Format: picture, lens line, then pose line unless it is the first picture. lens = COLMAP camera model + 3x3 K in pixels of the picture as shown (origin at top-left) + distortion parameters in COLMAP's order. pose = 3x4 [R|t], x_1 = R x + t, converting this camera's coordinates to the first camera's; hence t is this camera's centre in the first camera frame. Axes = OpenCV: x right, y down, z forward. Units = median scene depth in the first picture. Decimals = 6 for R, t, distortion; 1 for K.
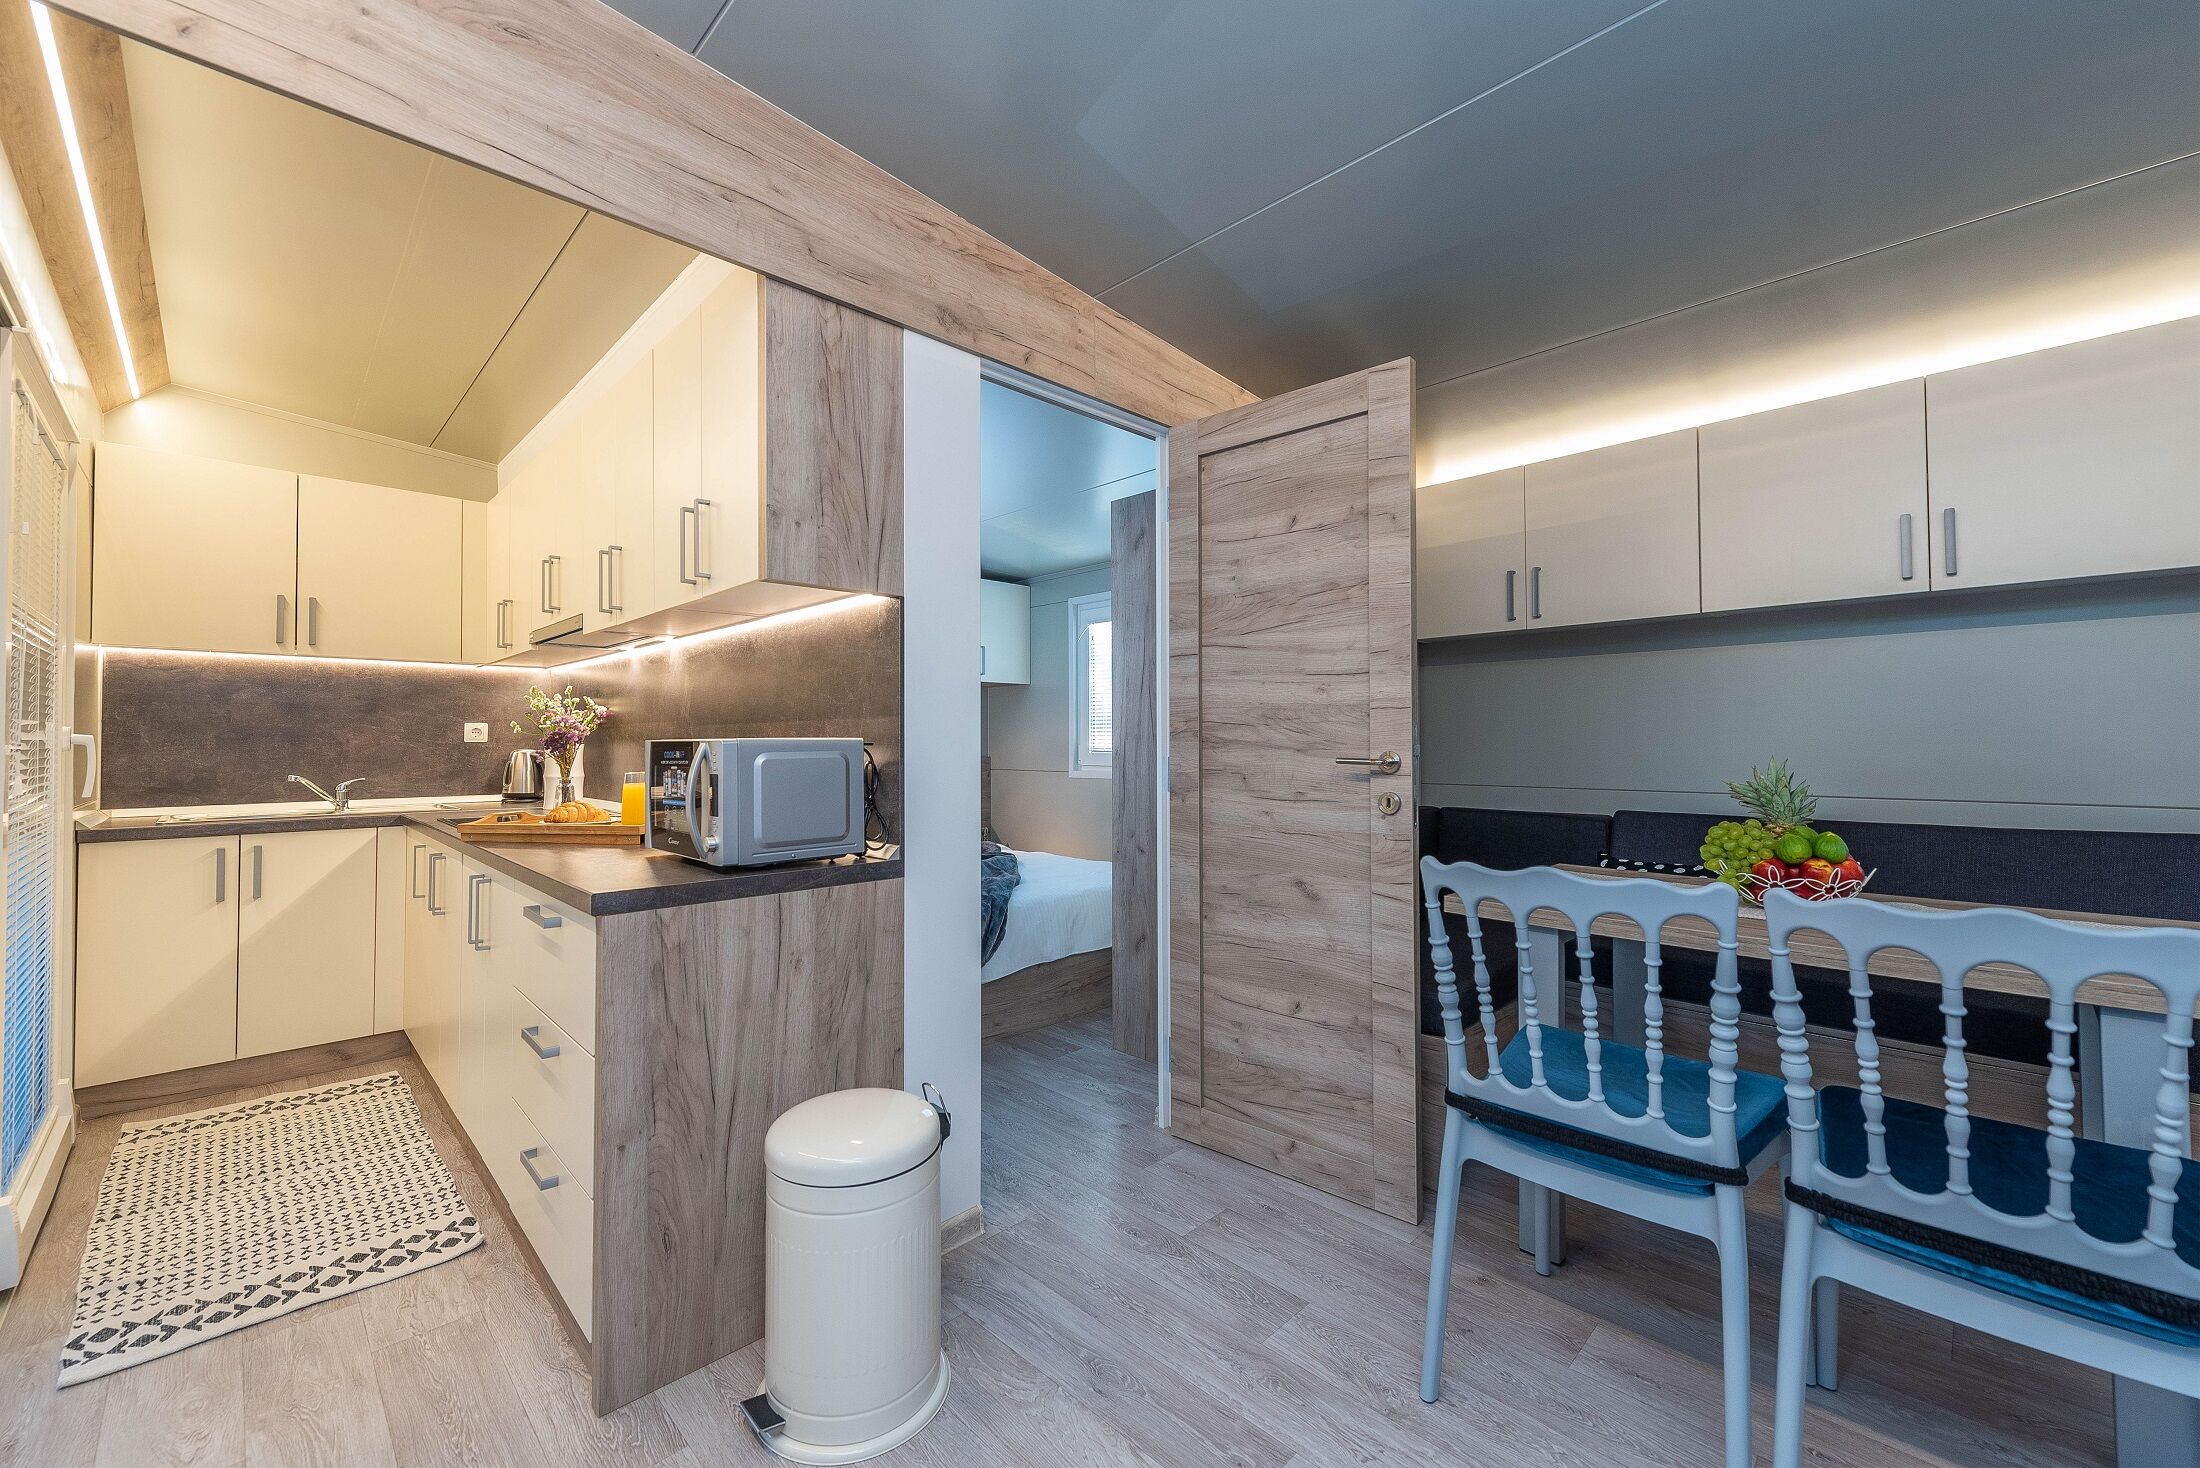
lens RADIAL K [[892.4, 0, 1102.6], [0, 892.4, 718.1], [0, 0, 1]] dist [0.000437, -0.003608]
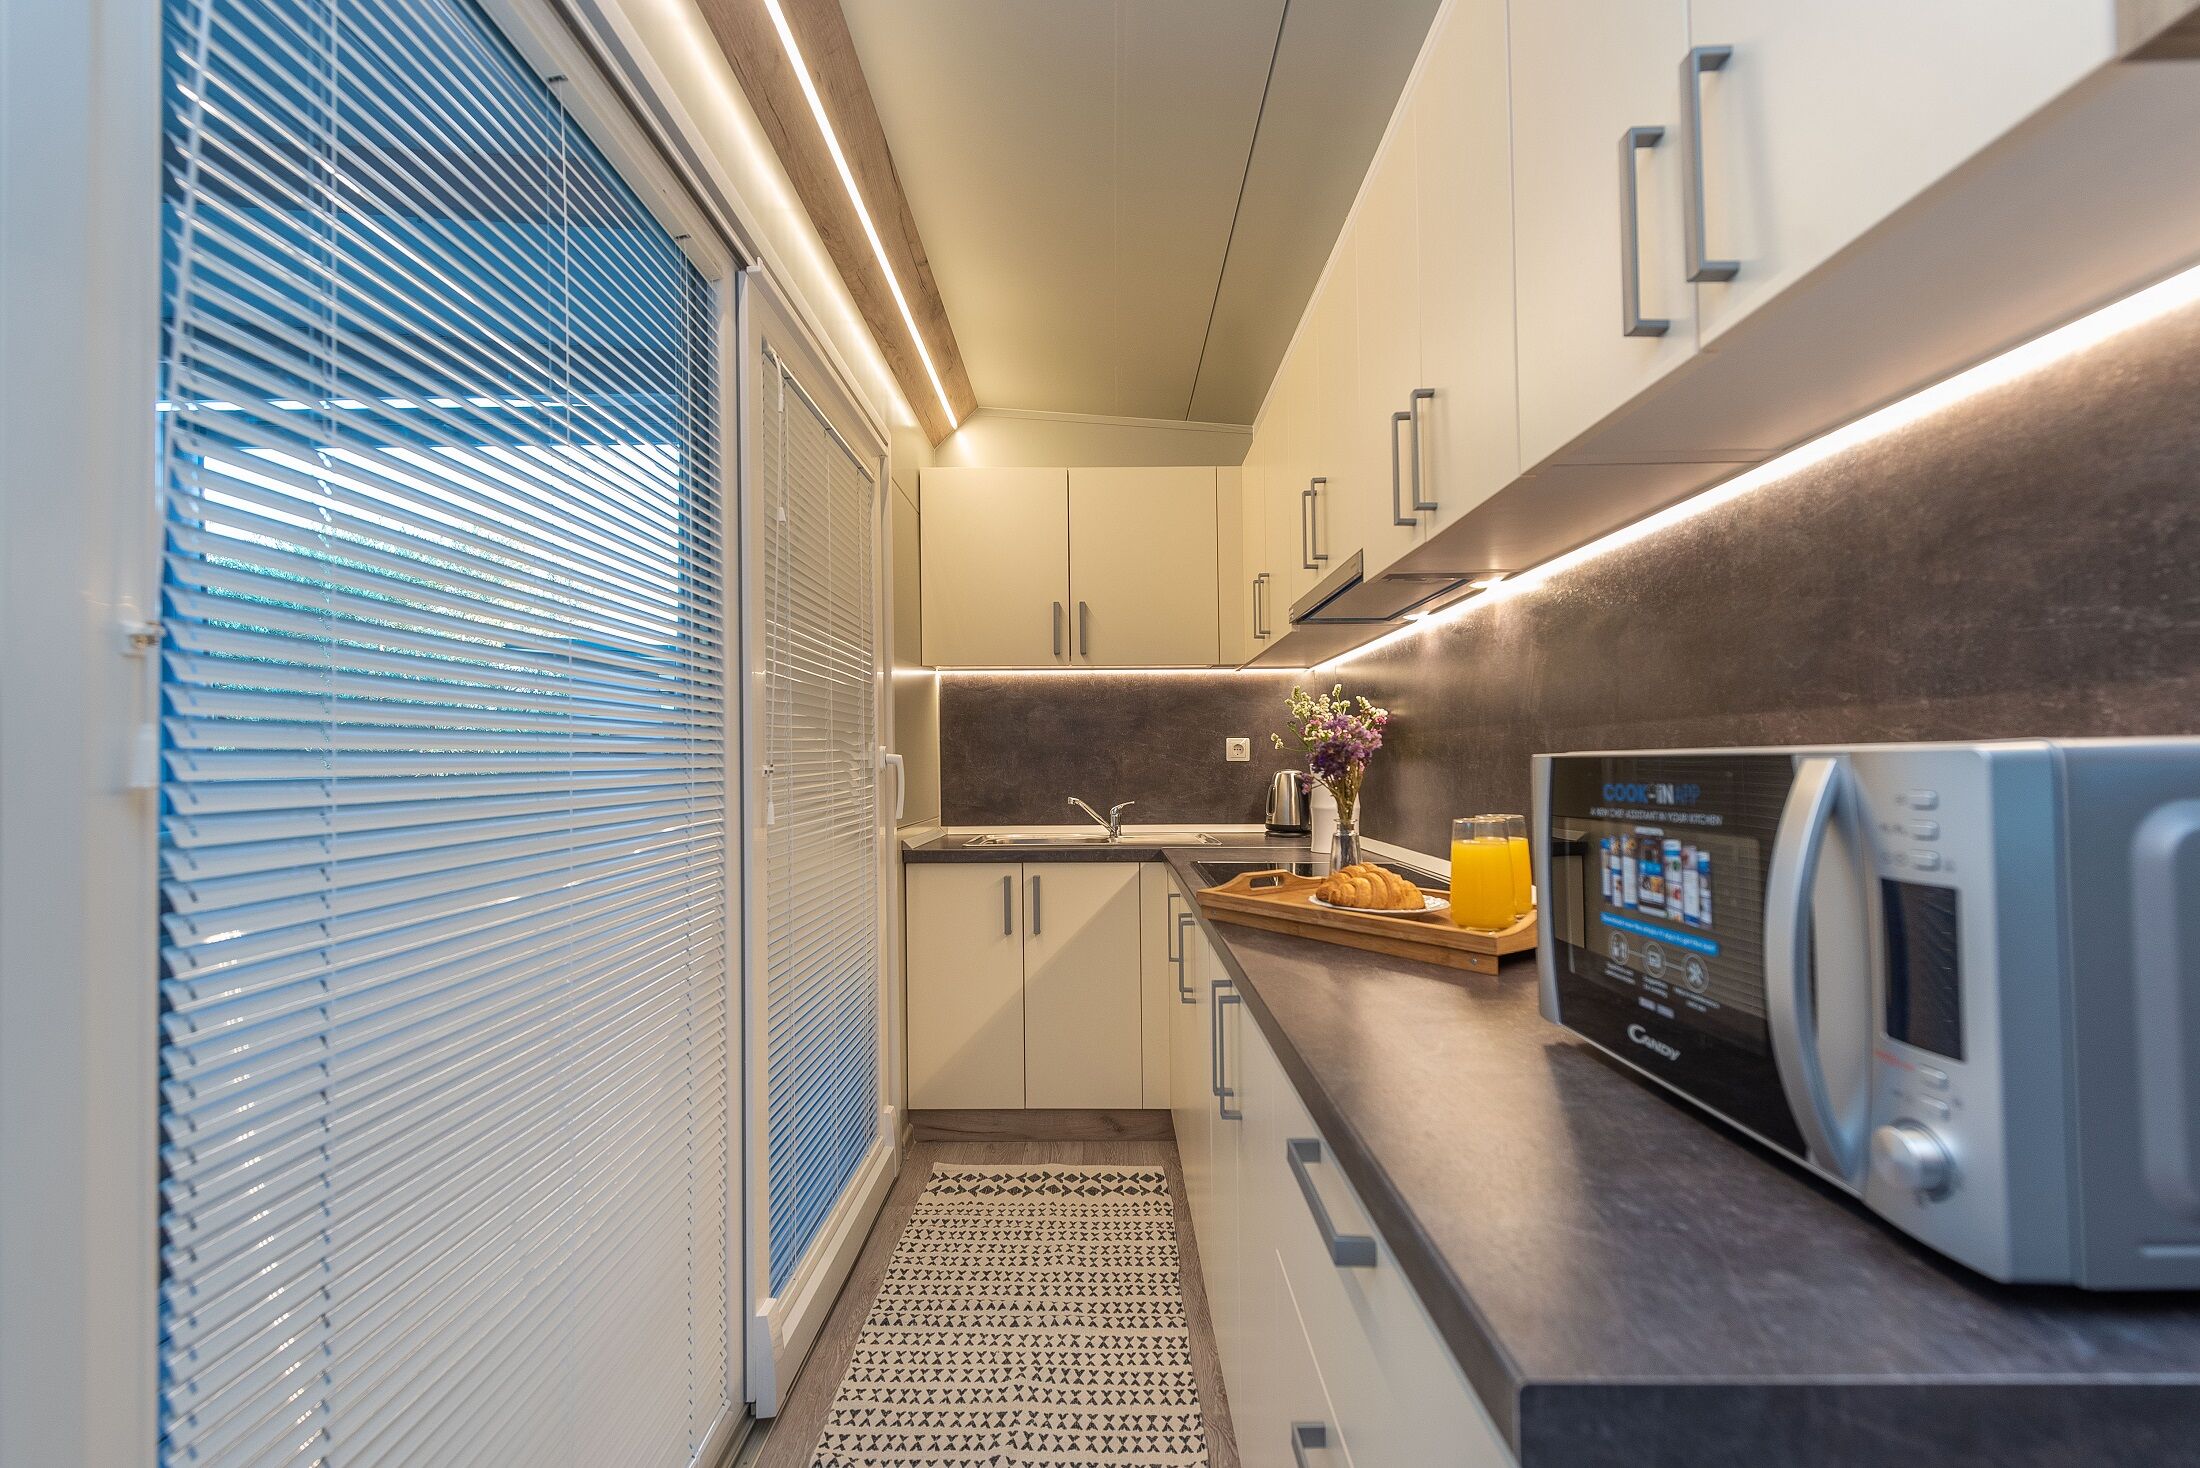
lens RADIAL K [[930.0, 0, 1100.0], [0, 930.0, 734.0], [0, 0, 1]] dist [0.027970, -0.000055]
pose [[0.713765, -0.023380, -0.699995, -0.222715], [0.022321, 0.999694, -0.010630, 0.009904], [0.700030, -0.008037, 0.714069, 0.347506]]
